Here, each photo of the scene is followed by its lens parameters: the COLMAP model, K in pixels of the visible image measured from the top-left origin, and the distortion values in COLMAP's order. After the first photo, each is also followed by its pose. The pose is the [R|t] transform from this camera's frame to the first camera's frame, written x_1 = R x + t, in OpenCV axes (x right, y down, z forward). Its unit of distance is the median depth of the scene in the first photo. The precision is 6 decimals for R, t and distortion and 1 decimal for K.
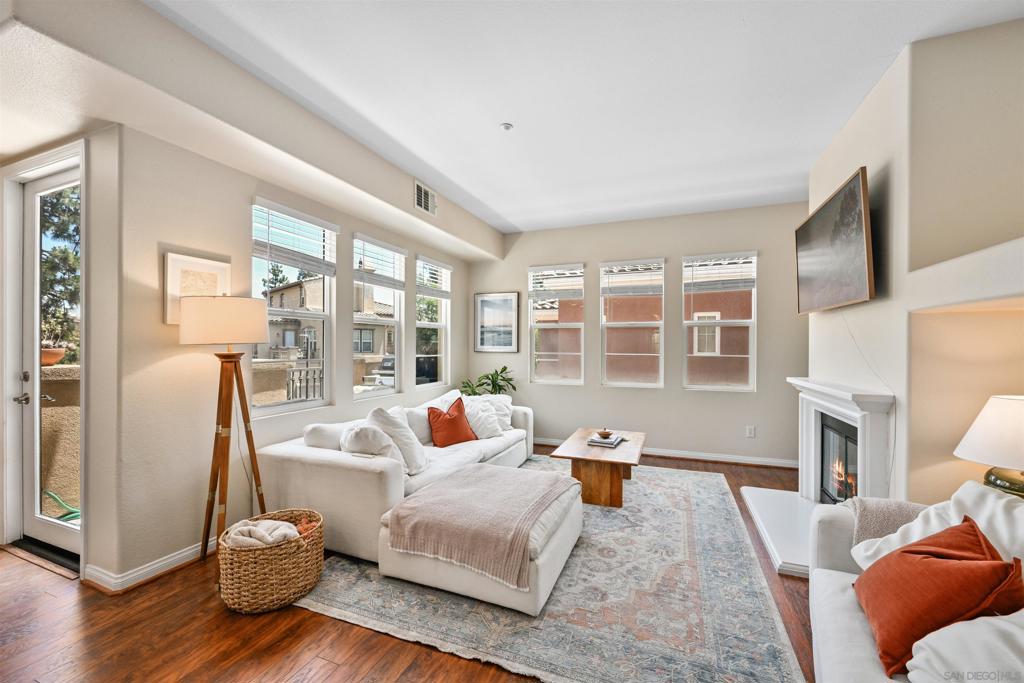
lens RADIAL K [[402.9, 0, 511.2], [0, 402.9, 346.7], [0, 0, 1]] dist [0.000071, 0.000950]
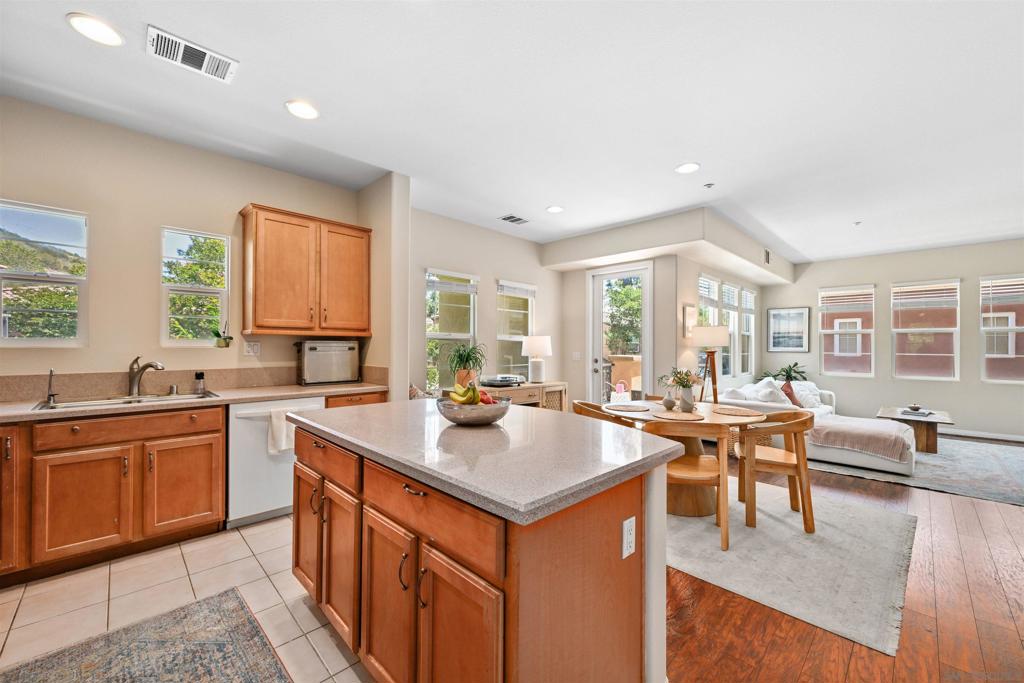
lens RADIAL K [[402.9, 0, 519.4], [0, 402.9, 344.4], [0, 0, 1]] dist [0.000071, 0.000950]
pose [[0.922375, -0.000624, -0.386296, -0.374120], [-0.001966, 0.999978, -0.006308, -0.001375], [0.386291, 0.006578, 0.922353, -0.645585]]
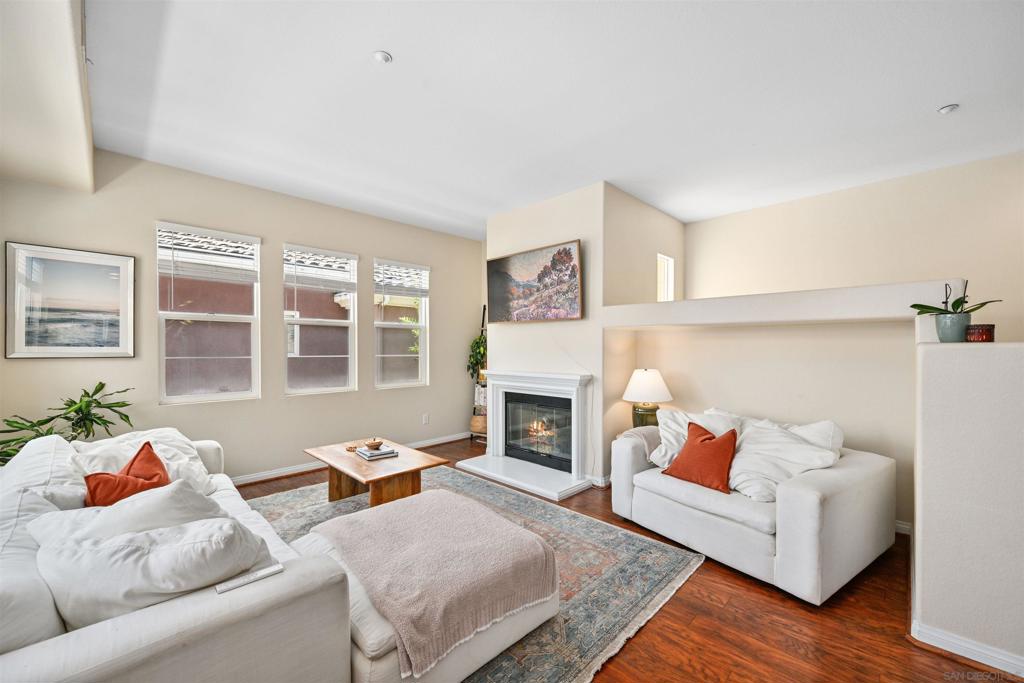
lens RADIAL K [[402.9, 0, 516.9], [0, 402.9, 349.6], [0, 0, 1]] dist [0.000071, 0.000950]
pose [[0.386988, -0.009309, 0.922038, -0.335643], [0.001075, 0.999953, 0.009644, -0.002944], [-0.922084, -0.002741, 0.386980, 0.257847]]
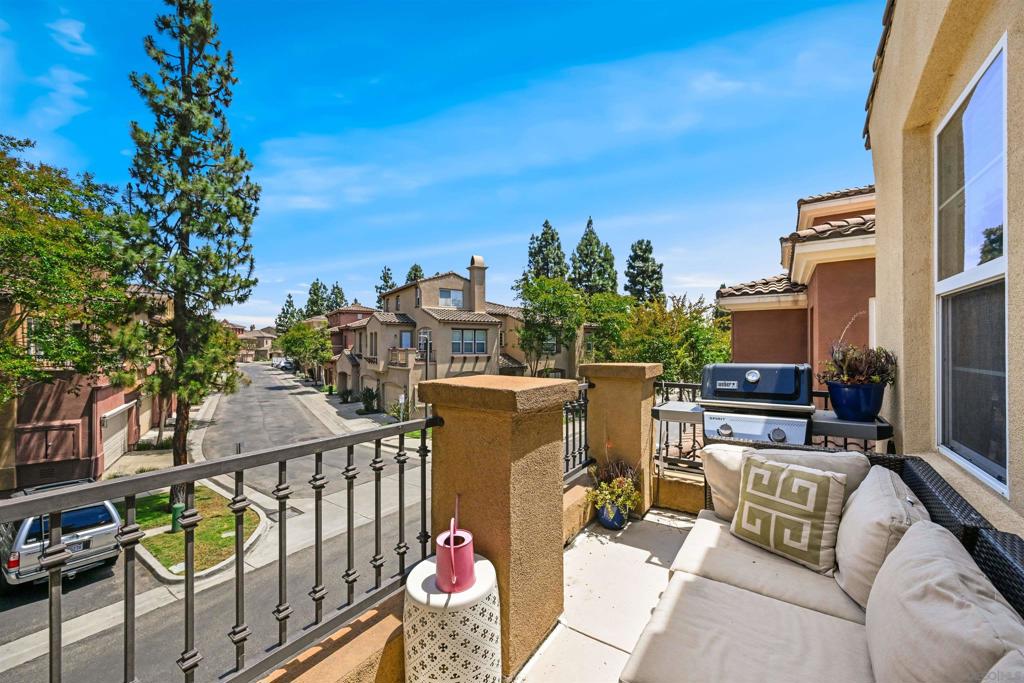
lens RADIAL K [[402.9, 0, 518.5], [0, 402.9, 346.0], [0, 0, 1]] dist [0.000071, 0.000950]
pose [[0.978390, -0.004410, -0.206722, -0.493702], [0.003755, 0.999987, -0.003559, 0.001300], [0.206735, 0.002706, 0.978393, 0.575976]]
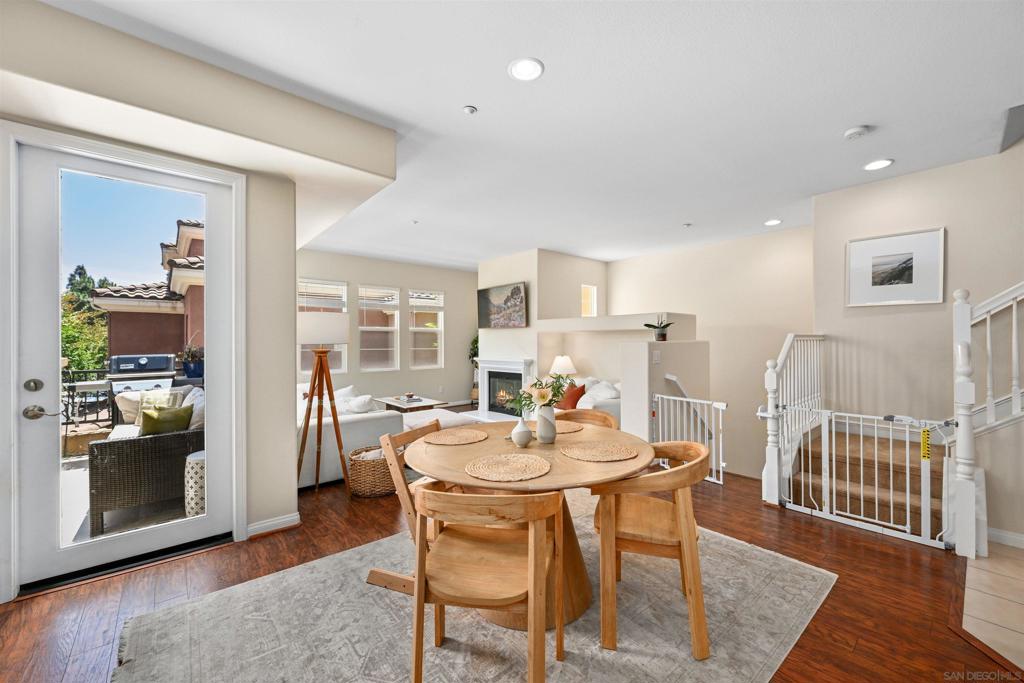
lens RADIAL K [[402.9, 0, 511.4], [0, 402.9, 340.8], [0, 0, 1]] dist [0.000071, 0.000950]
pose [[0.468072, 0.000784, 0.883690, -0.758846], [0.004435, 0.999985, -0.003237, -0.004354], [-0.883679, 0.005434, 0.468062, -0.120350]]
